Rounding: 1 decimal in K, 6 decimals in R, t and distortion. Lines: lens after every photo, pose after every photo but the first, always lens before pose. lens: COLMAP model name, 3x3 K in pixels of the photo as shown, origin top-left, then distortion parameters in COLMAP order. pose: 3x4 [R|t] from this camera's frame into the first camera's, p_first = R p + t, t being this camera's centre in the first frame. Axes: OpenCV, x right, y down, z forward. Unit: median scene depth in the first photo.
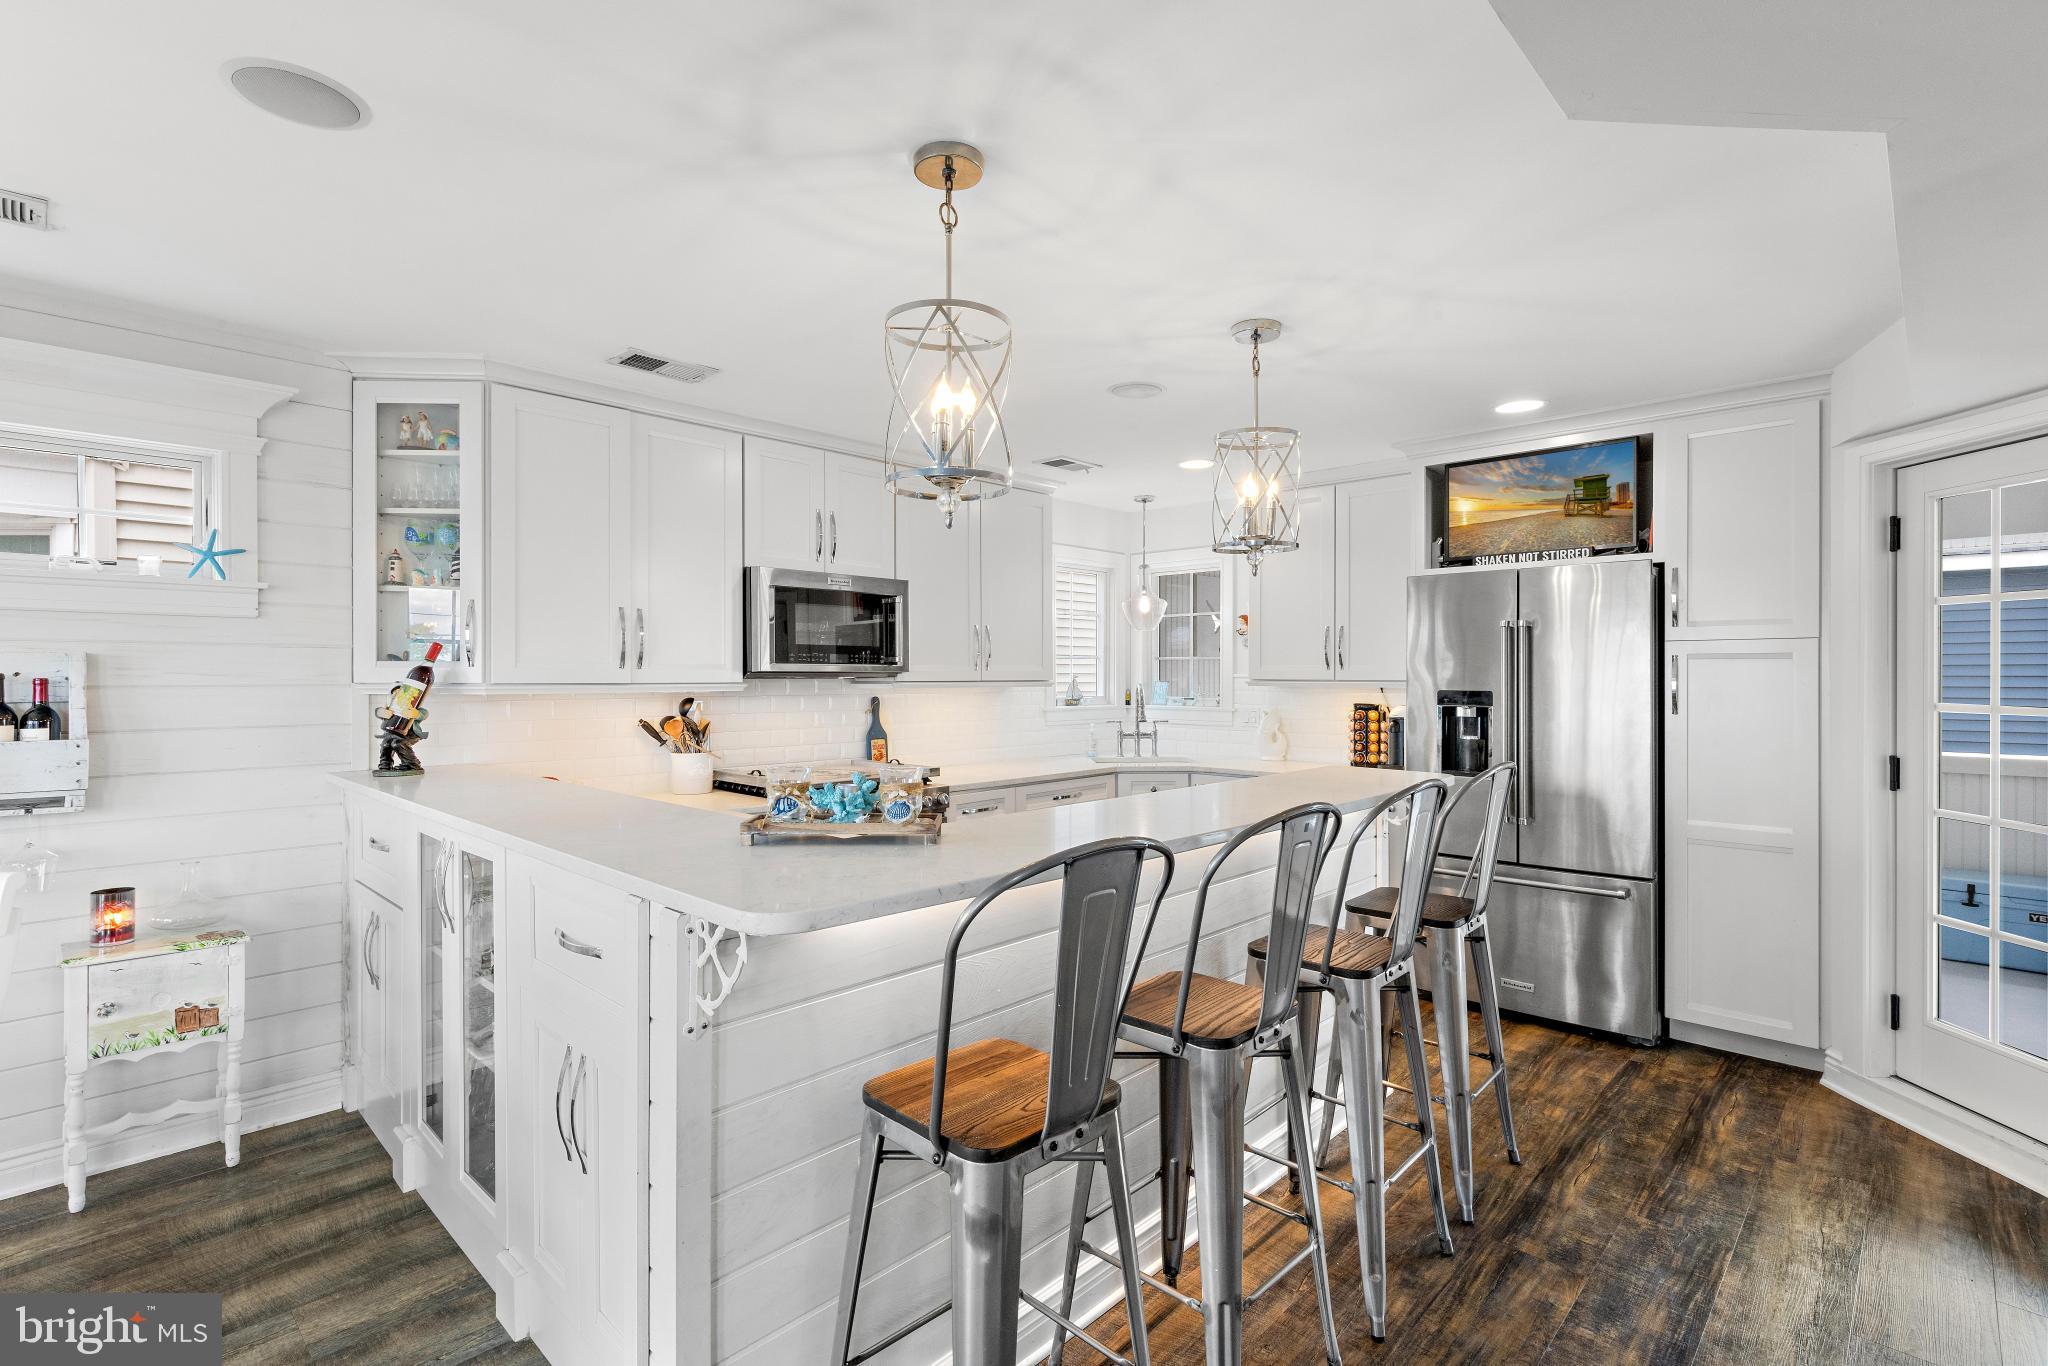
lens RADIAL K [[965.4, 0, 1033.1], [0, 965.4, 678.5], [0, 0, 1]] dist [-0.002381, 0.000755]
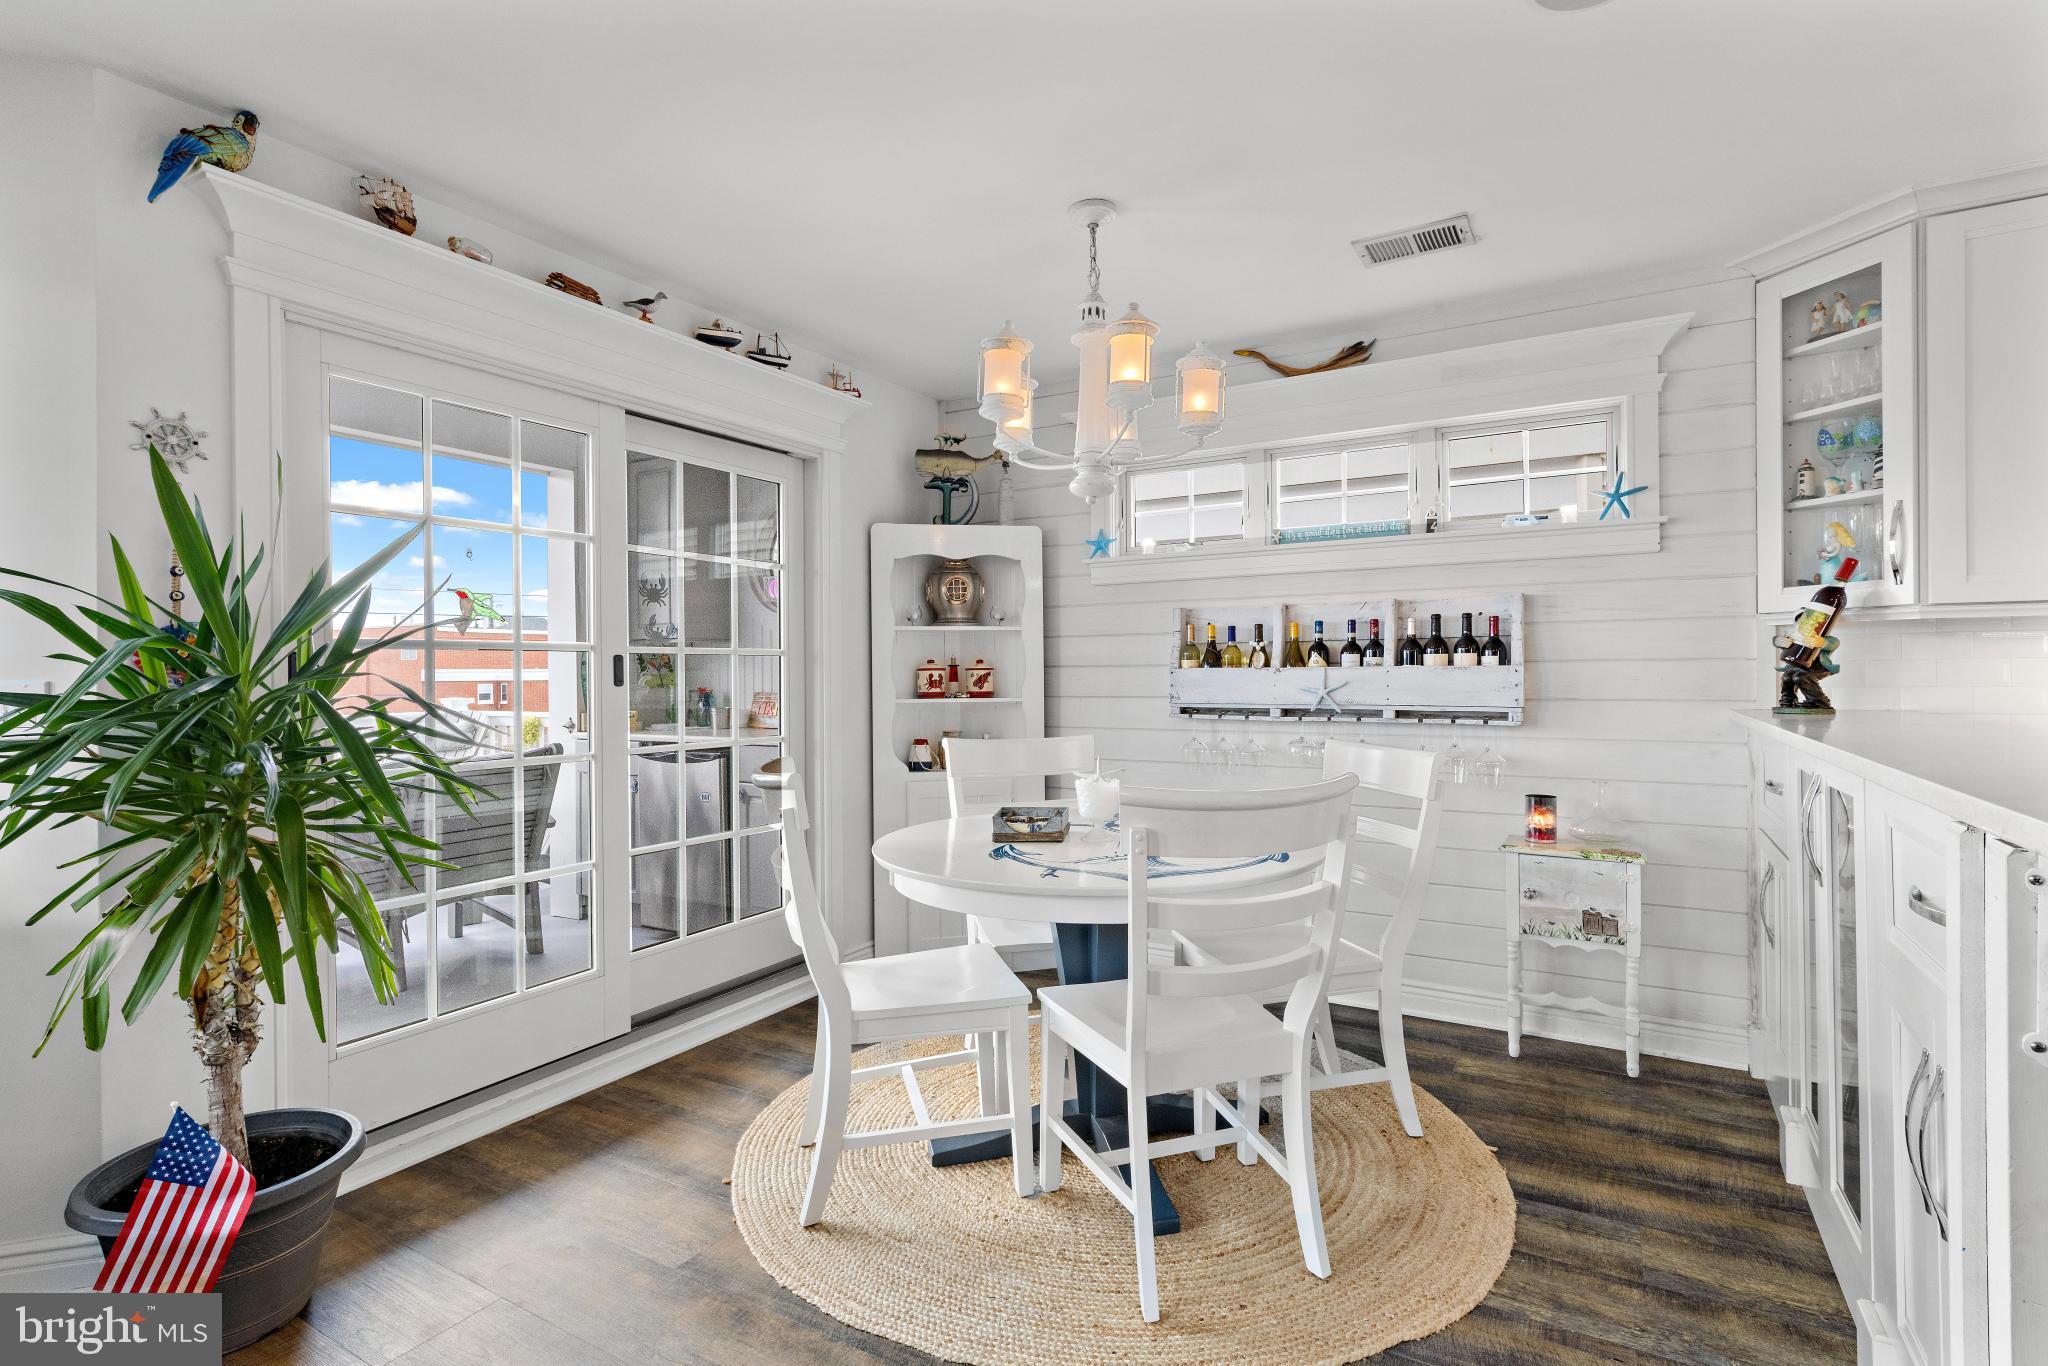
lens RADIAL K [[965.4, 0, 1033.1], [0, 965.4, 678.5], [0, 0, 1]] dist [-0.002381, 0.000755]
pose [[0.225130, 0.003662, -0.974322, 0.038018], [0.005354, 0.999973, 0.004995, 0.061935], [0.974314, -0.006341, 0.225104, 0.126847]]
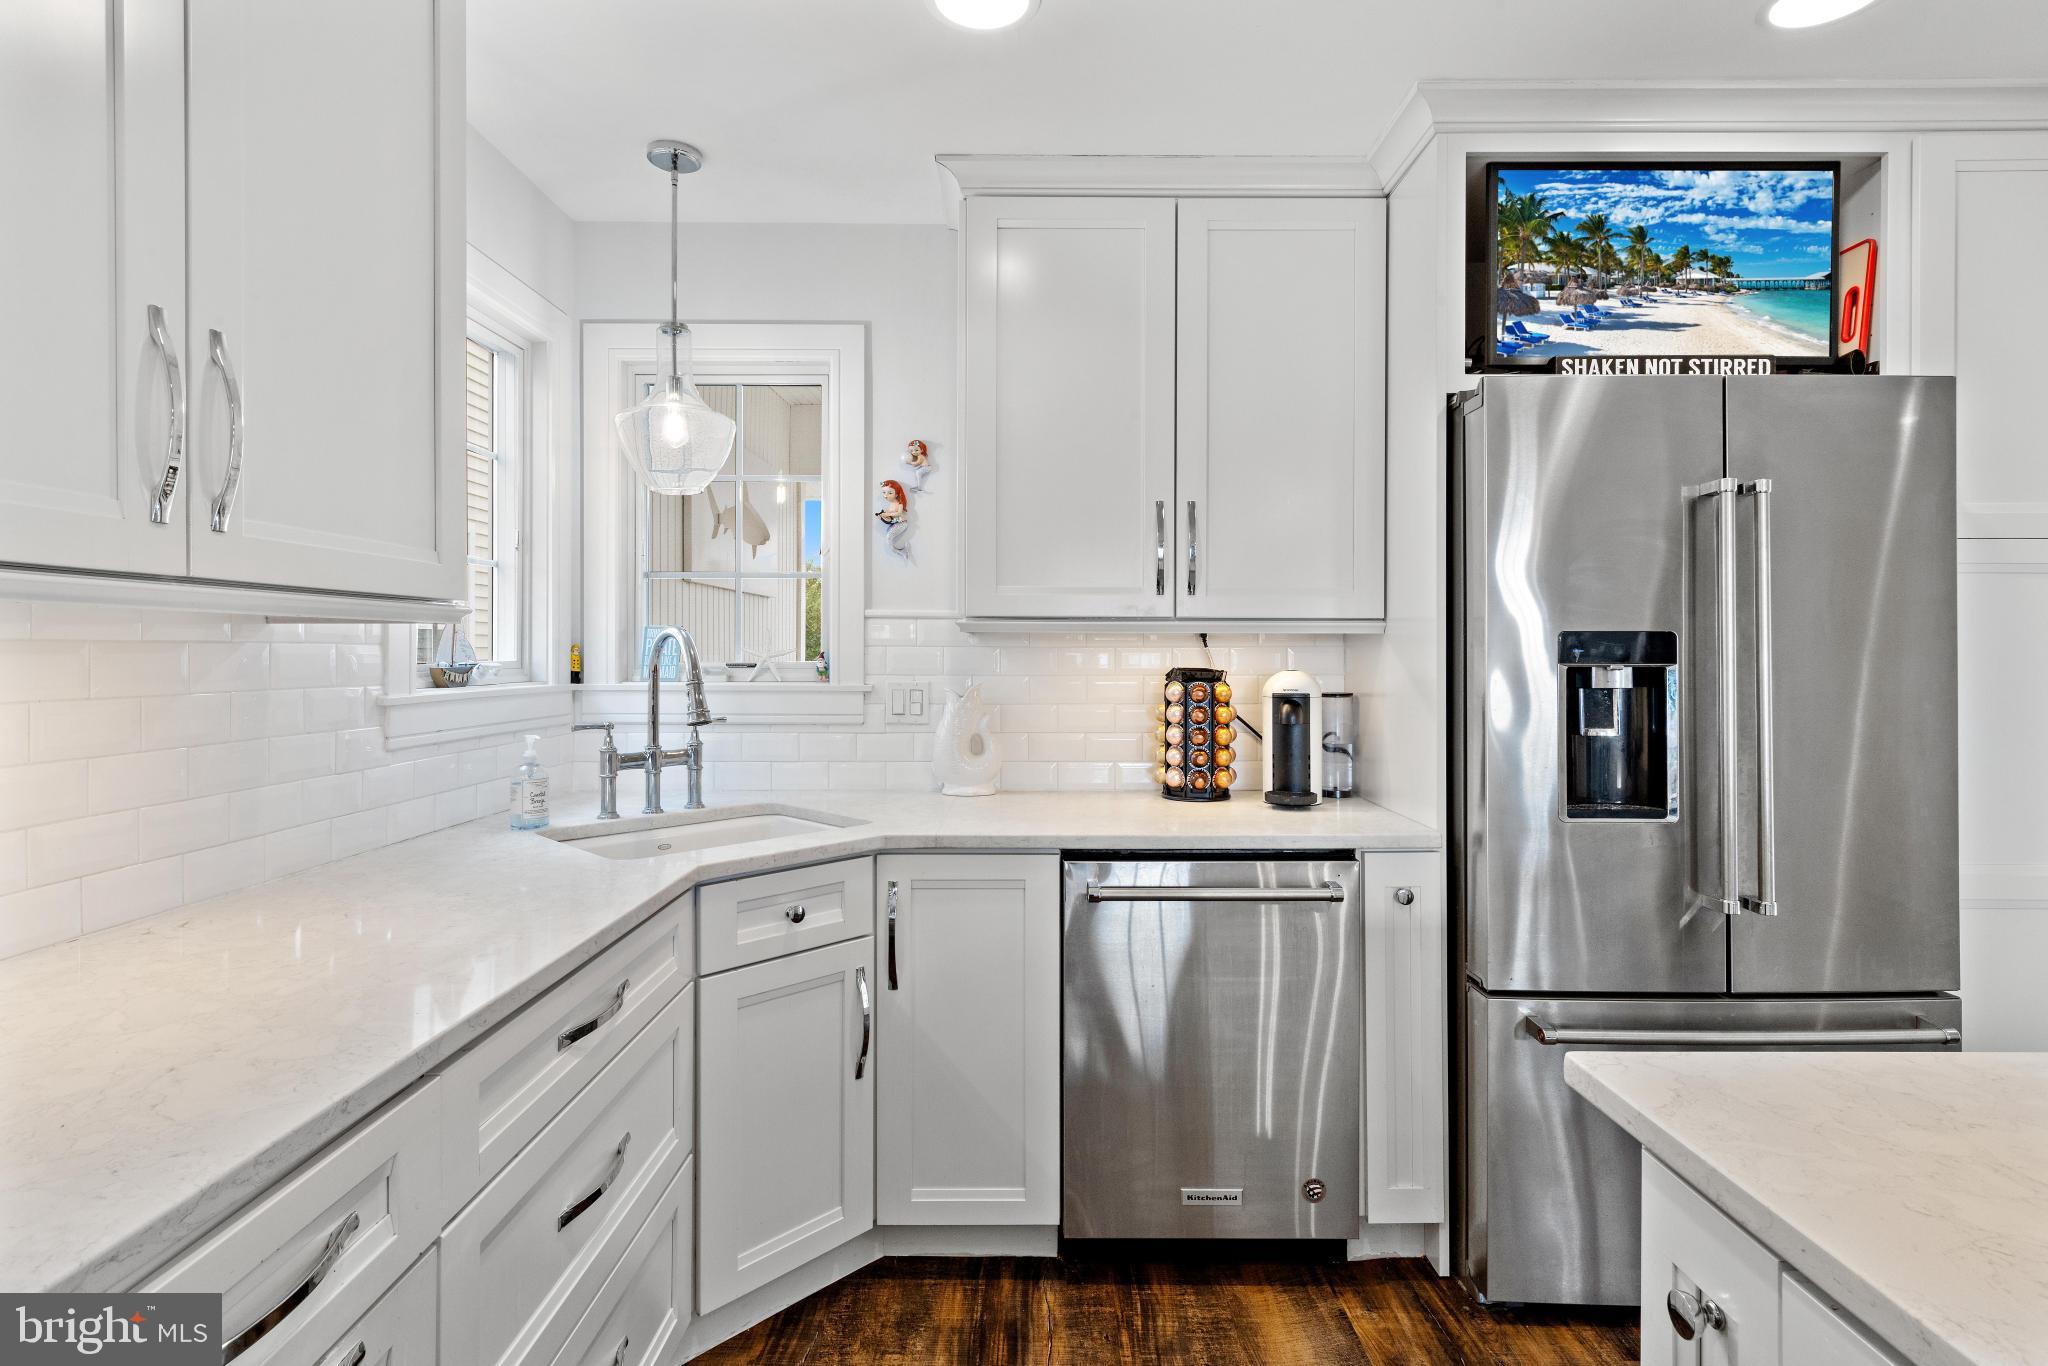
lens RADIAL K [[1035.2, 0, 1033.2], [0, 1035.2, 655.7], [0, 0, 1]] dist [0.022362, 0.000049]
pose [[0.727405, 0.000196, 0.686208, -0.132219], [0.000743, 0.999999, -0.001074, 0.033197], [-0.686208, 0.001291, 0.727405, 1.119896]]
